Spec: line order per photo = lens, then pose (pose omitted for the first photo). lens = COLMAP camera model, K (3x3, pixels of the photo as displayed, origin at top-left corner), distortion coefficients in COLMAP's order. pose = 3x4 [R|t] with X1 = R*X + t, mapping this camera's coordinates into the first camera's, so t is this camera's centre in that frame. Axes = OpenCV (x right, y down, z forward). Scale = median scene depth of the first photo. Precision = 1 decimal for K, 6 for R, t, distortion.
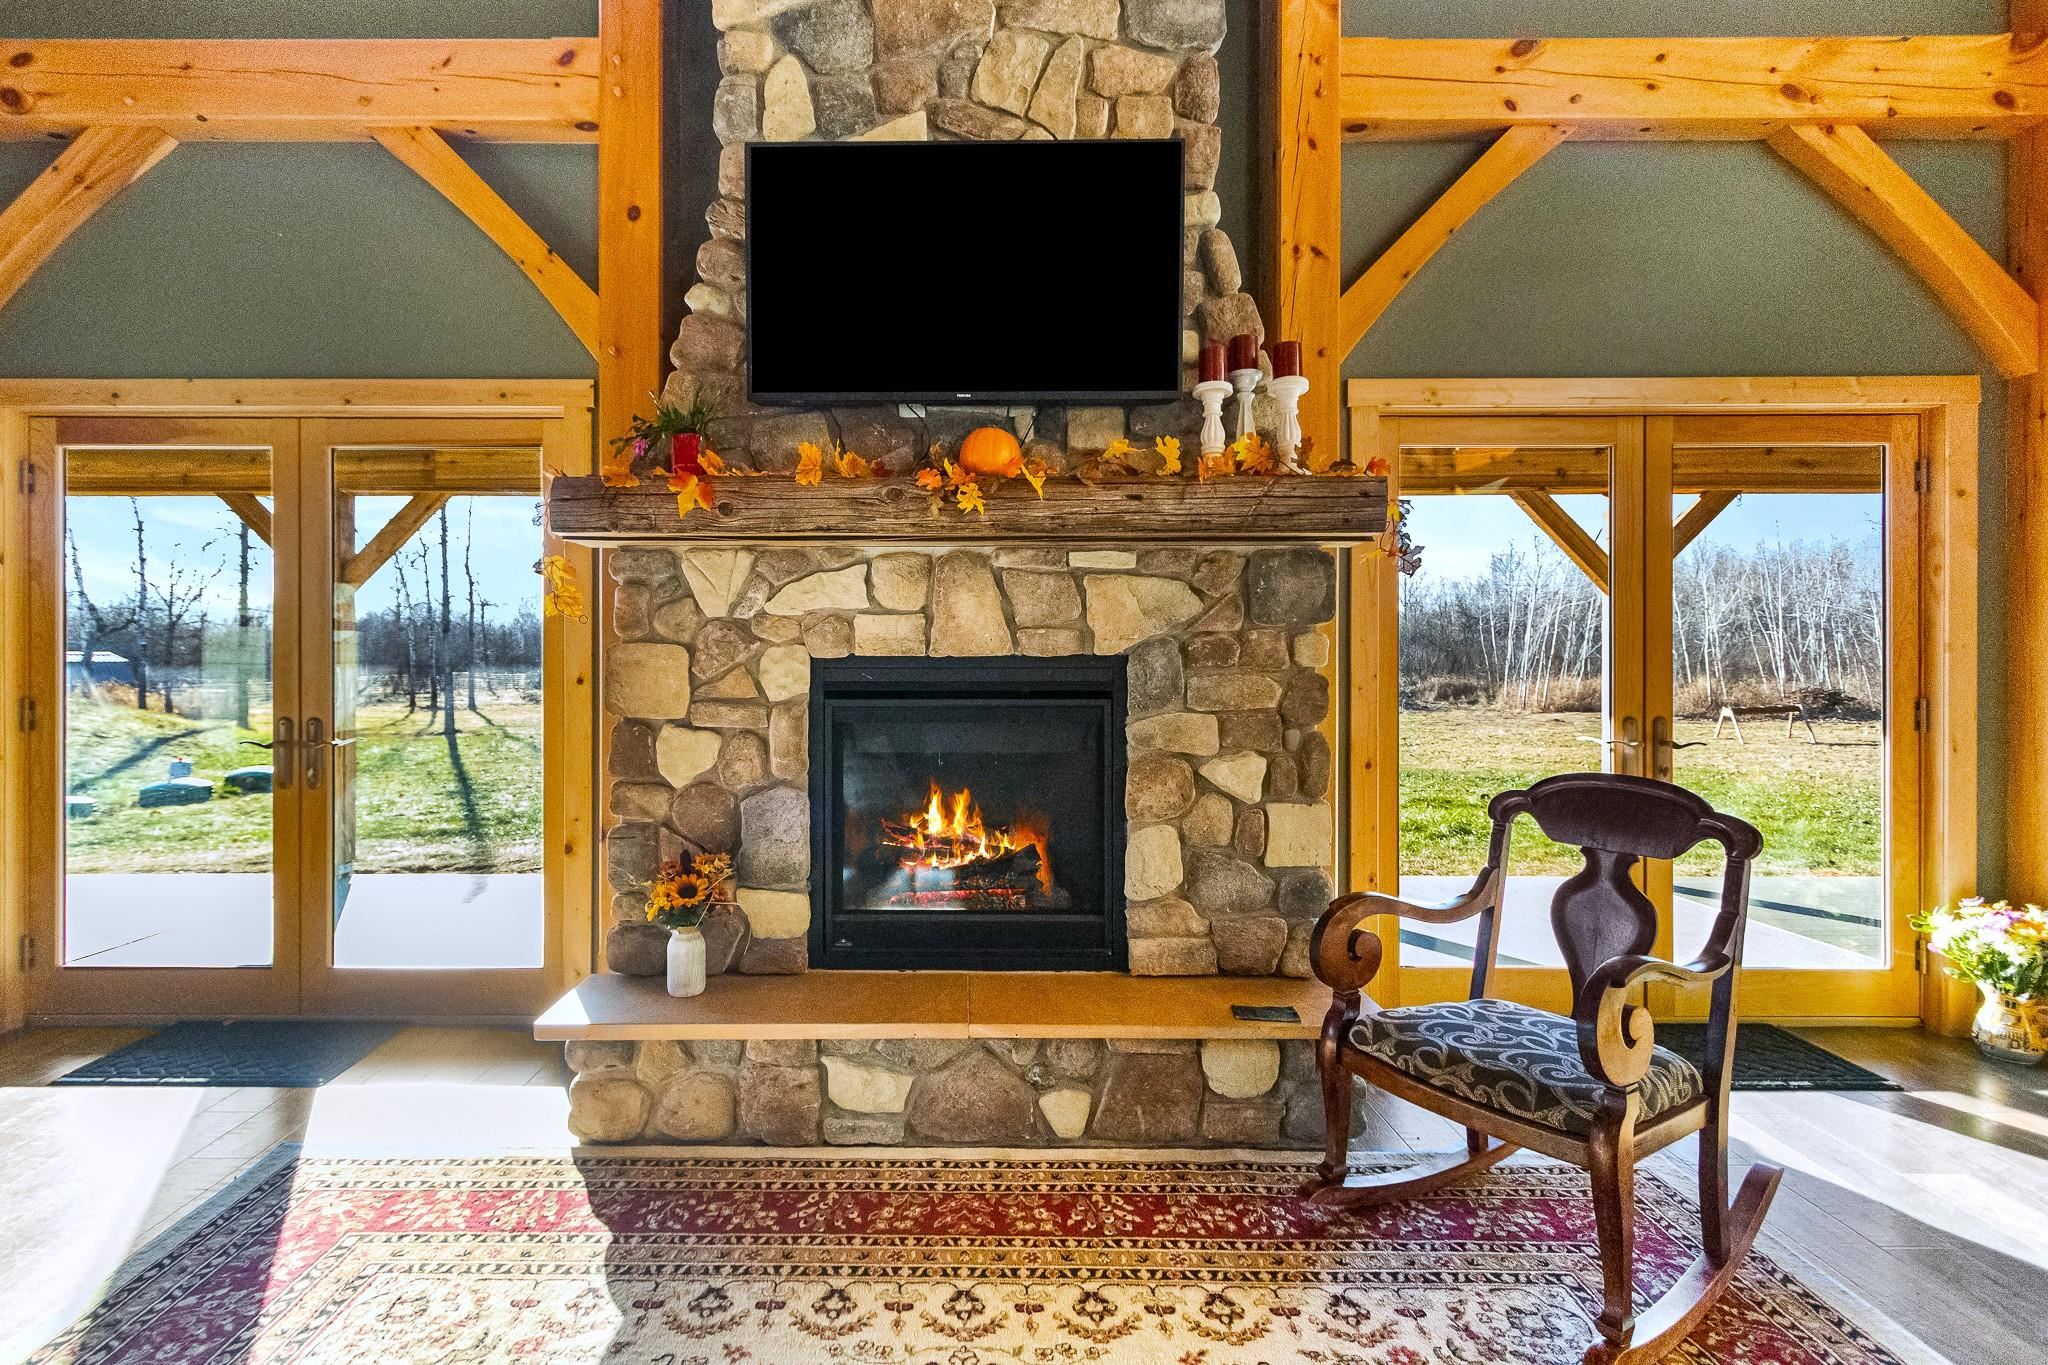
lens RADIAL K [[986.3, 0, 985.9], [0, 986.3, 663.3], [0, 0, 1]] dist [0.009793, -0.003577]
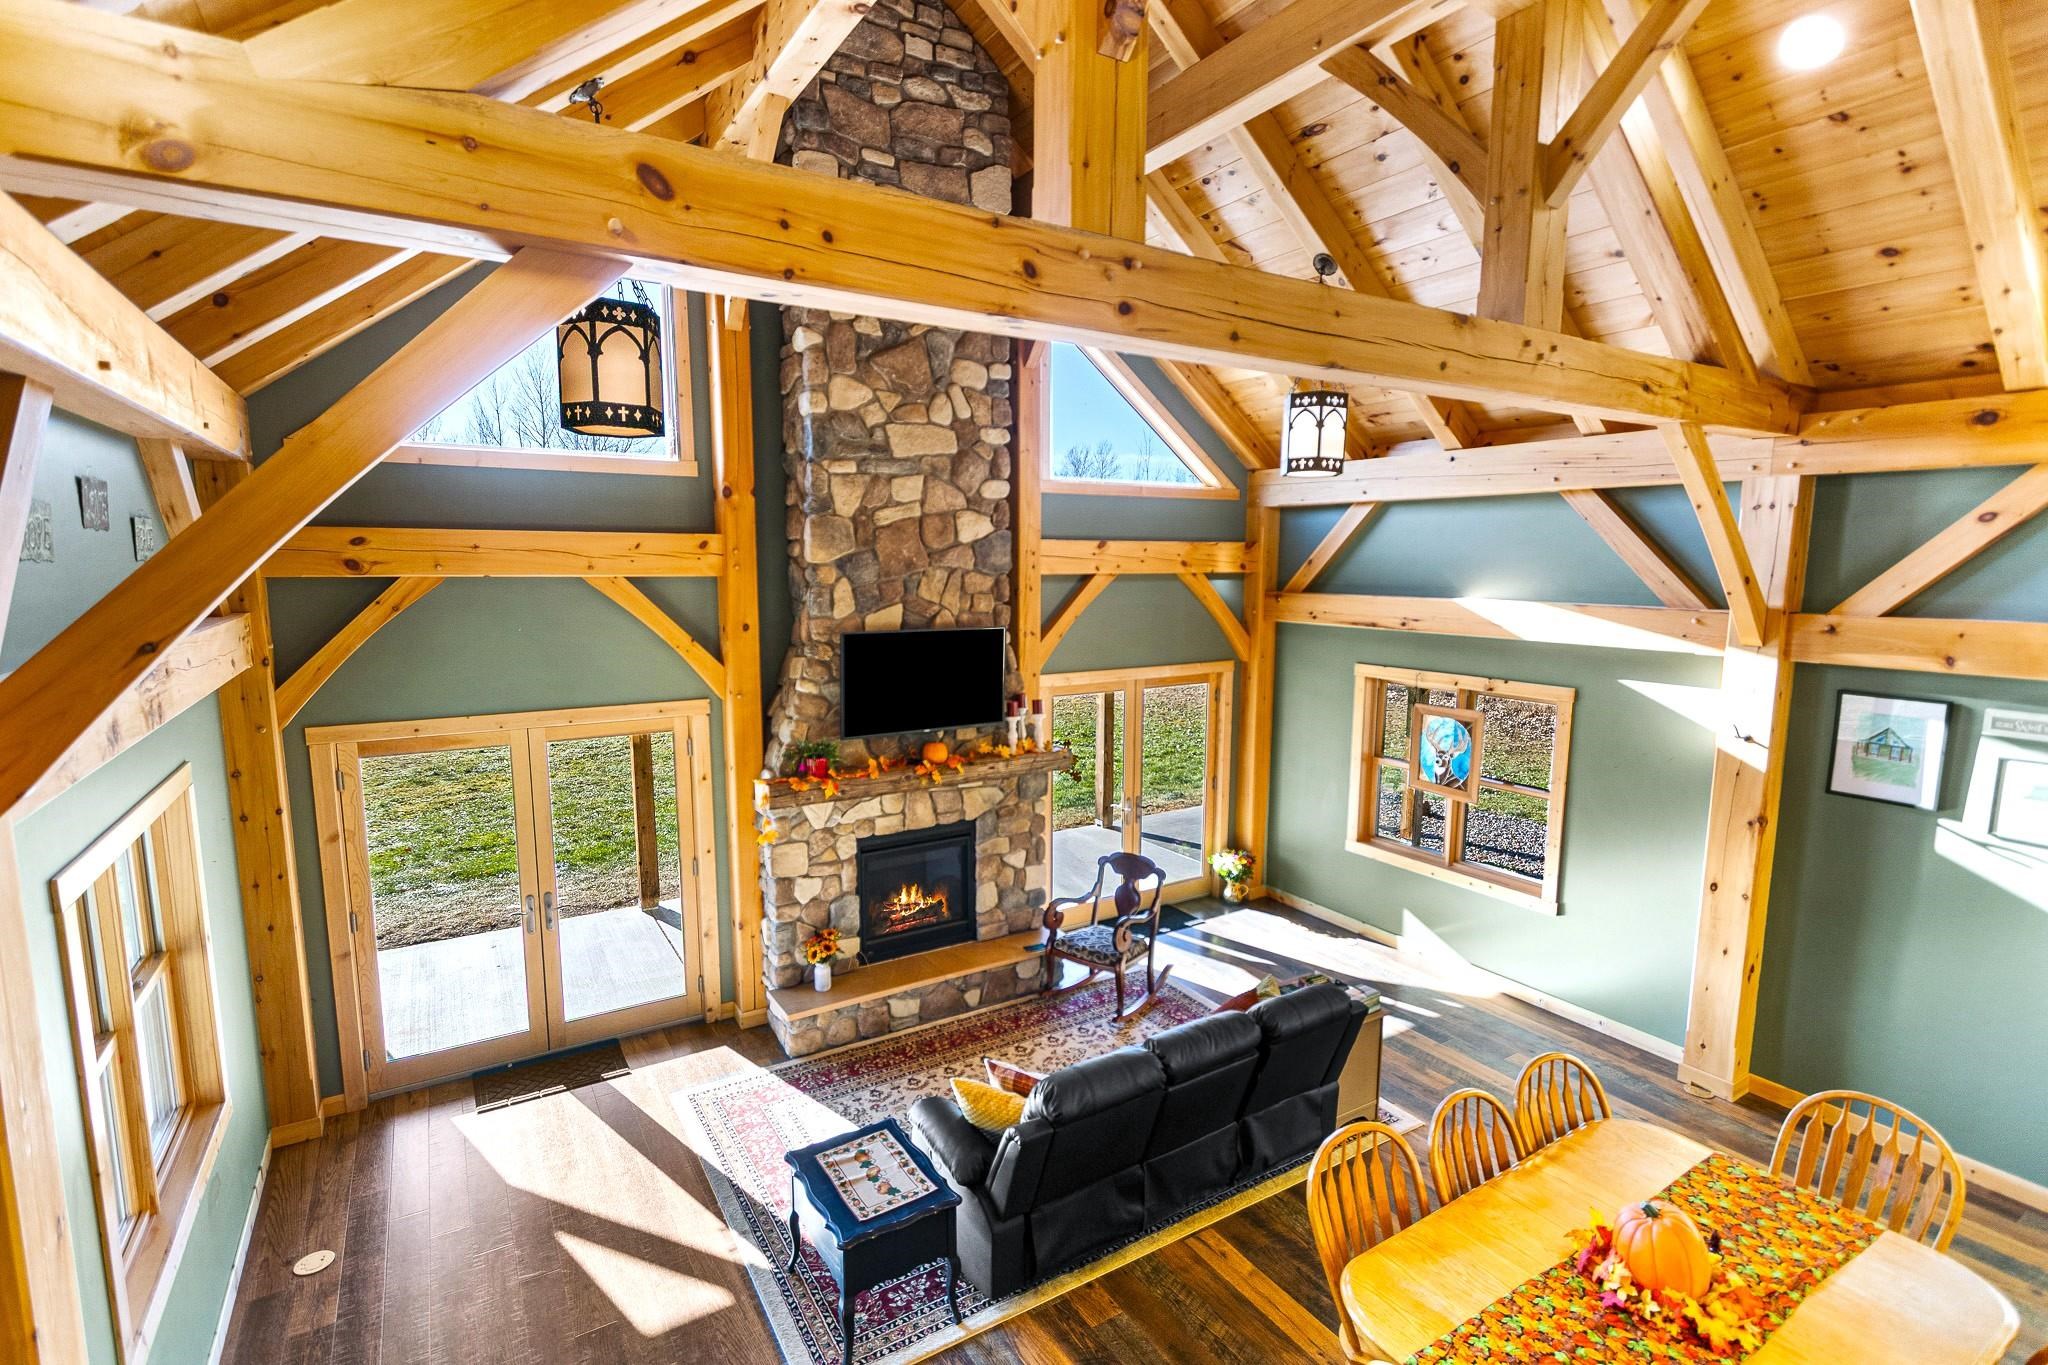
lens RADIAL K [[942.7, 0, 1031.9], [0, 942.7, 681.8], [0, 0, 1]] dist [0.004909, 0.000468]
pose [[0.848209, -0.062834, 0.525922, -0.973347], [-0.005931, 0.991749, 0.128055, -0.658150], [-0.529629, -0.111737, 0.840838, -1.039463]]
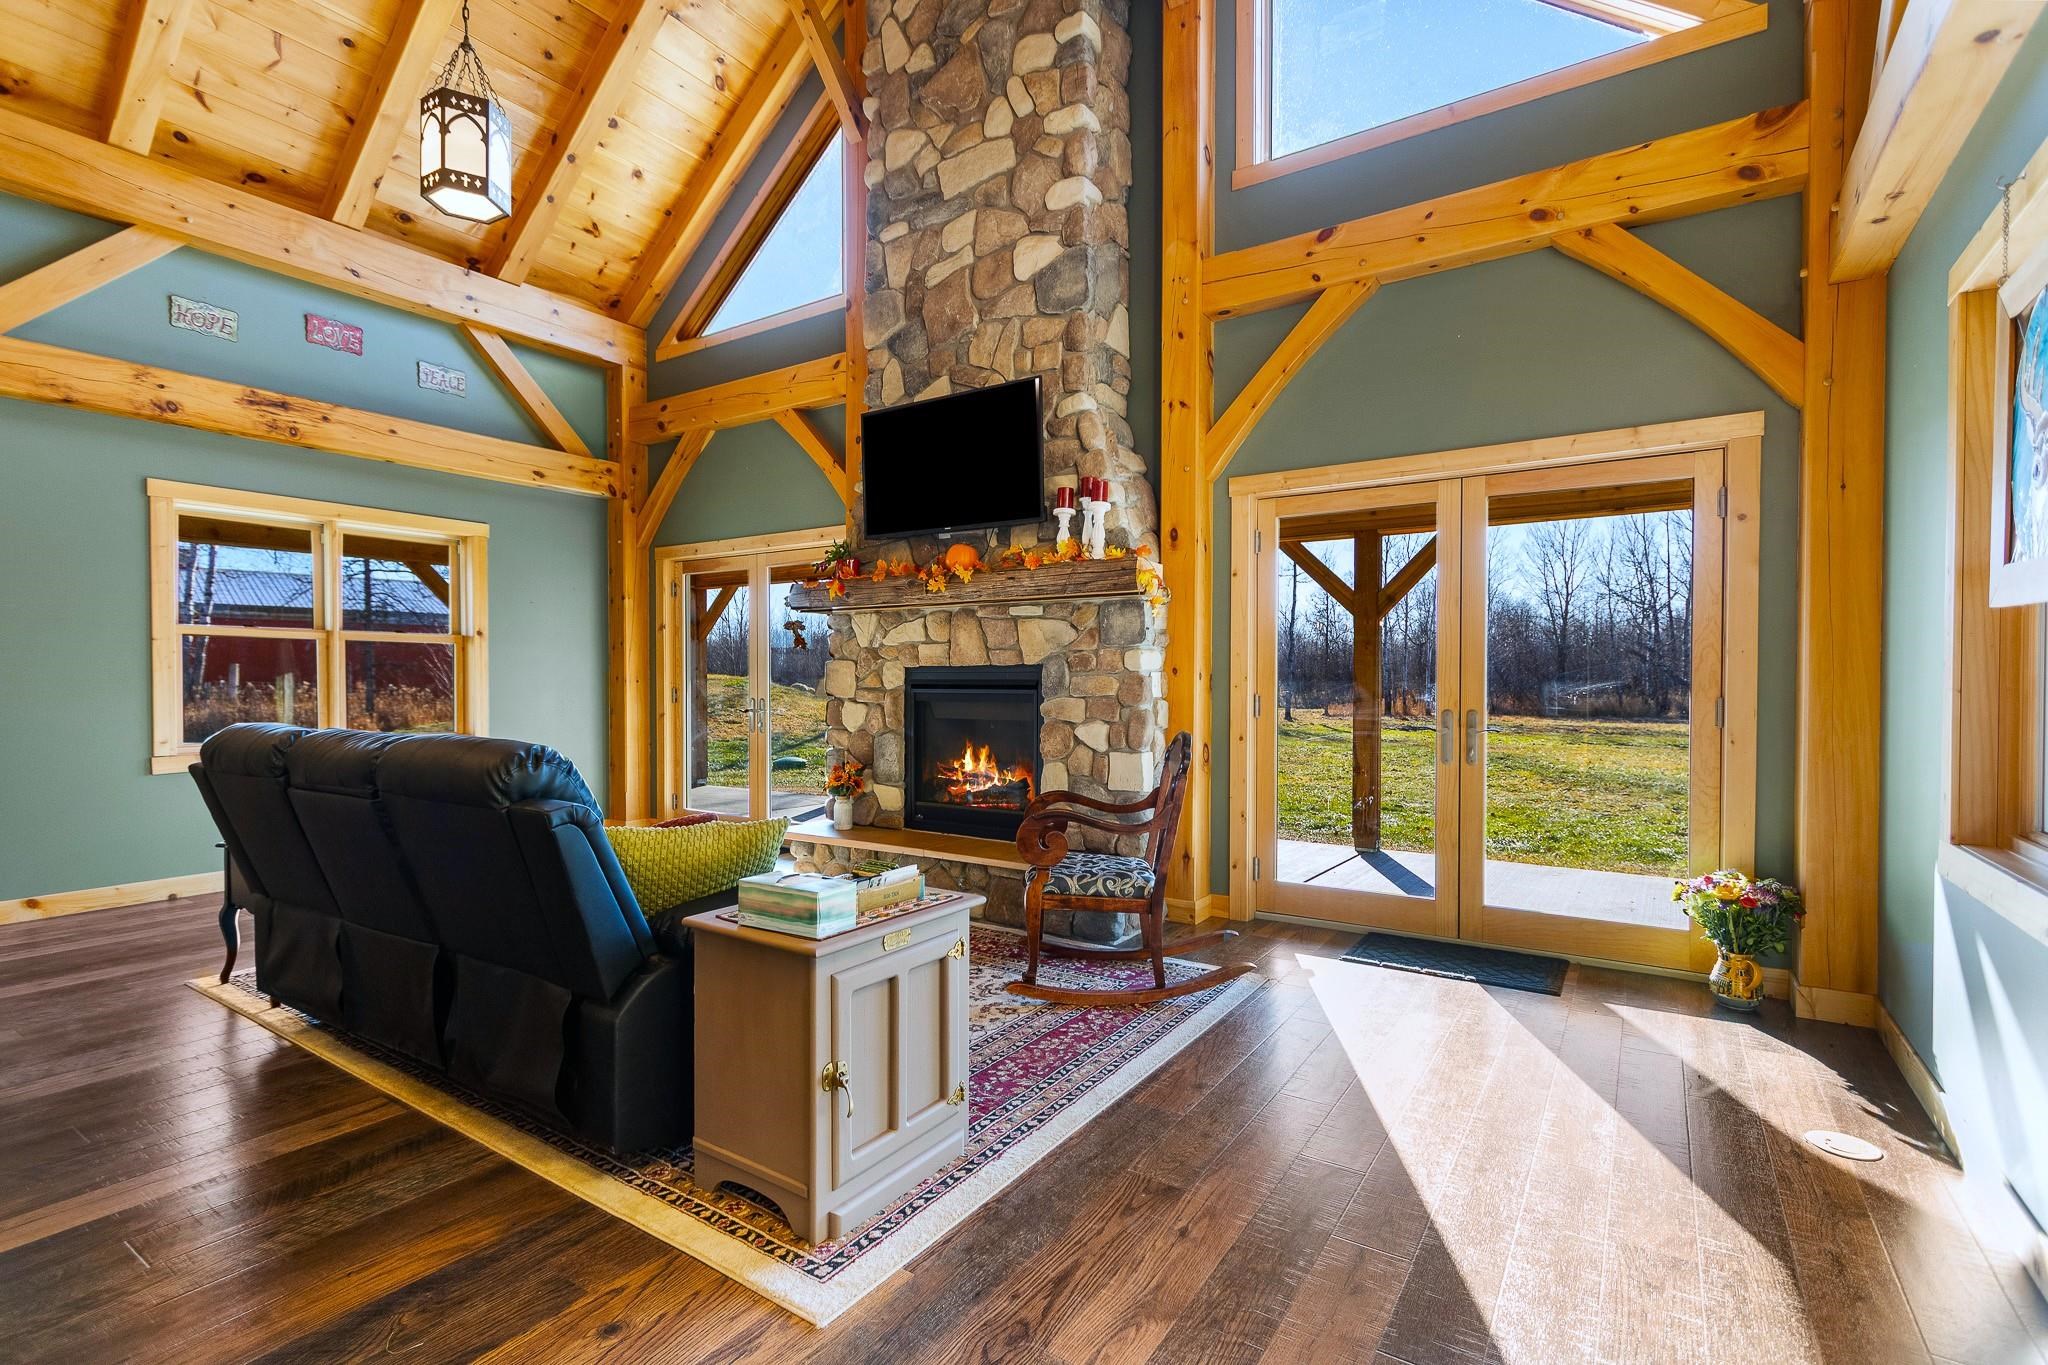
lens RADIAL K [[942.7, 0, 1034.2], [0, 942.7, 691.9], [0, 0, 1]] dist [0.004909, 0.000468]
pose [[0.839992, 0.007716, -0.542544, 1.049468], [-0.000487, 0.999909, 0.013465, 0.018384], [0.542599, -0.011046, 0.839919, -0.419051]]
